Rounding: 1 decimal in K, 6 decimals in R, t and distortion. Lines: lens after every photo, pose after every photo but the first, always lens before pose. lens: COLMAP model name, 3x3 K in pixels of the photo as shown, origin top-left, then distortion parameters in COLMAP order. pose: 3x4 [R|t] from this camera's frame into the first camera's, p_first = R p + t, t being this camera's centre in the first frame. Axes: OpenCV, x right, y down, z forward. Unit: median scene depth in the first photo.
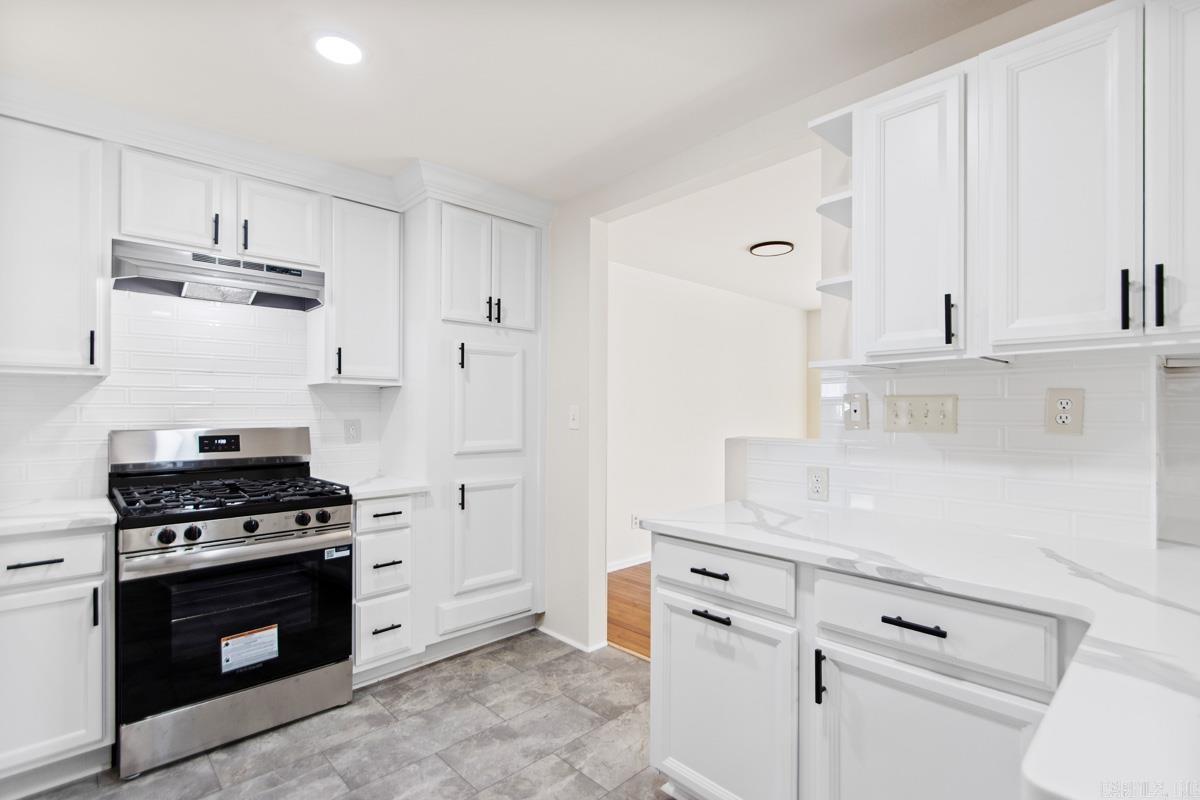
lens RADIAL K [[557.7, 0, 608.5], [0, 557.7, 409.6], [0, 0, 1]] dist [0.004863, -0.006069]
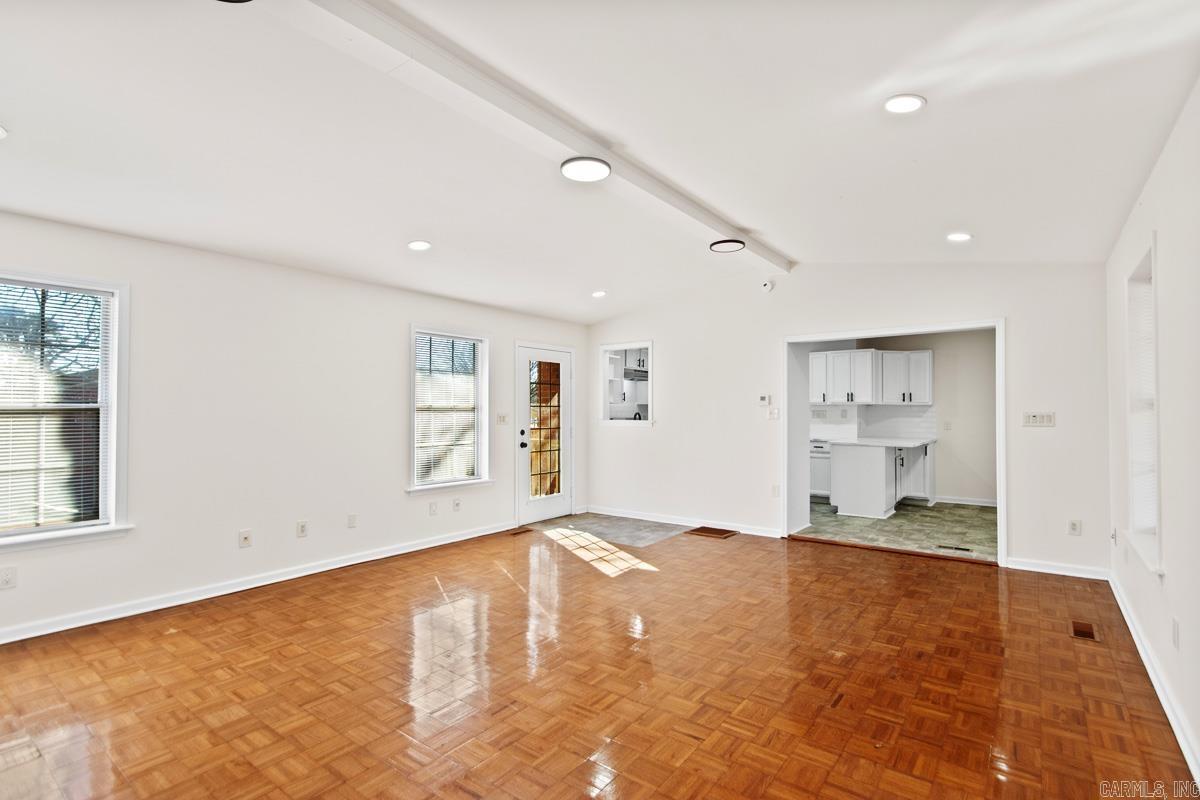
lens RADIAL K [[557.7, 0, 609.0], [0, 557.7, 405.5], [0, 0, 1]] dist [0.004863, -0.006069]
pose [[0.989148, 0.002627, 0.146901, -1.383057], [-0.002711, 0.999996, 0.000370, -0.046810], [-0.146900, -0.000765, 0.989151, -2.489687]]
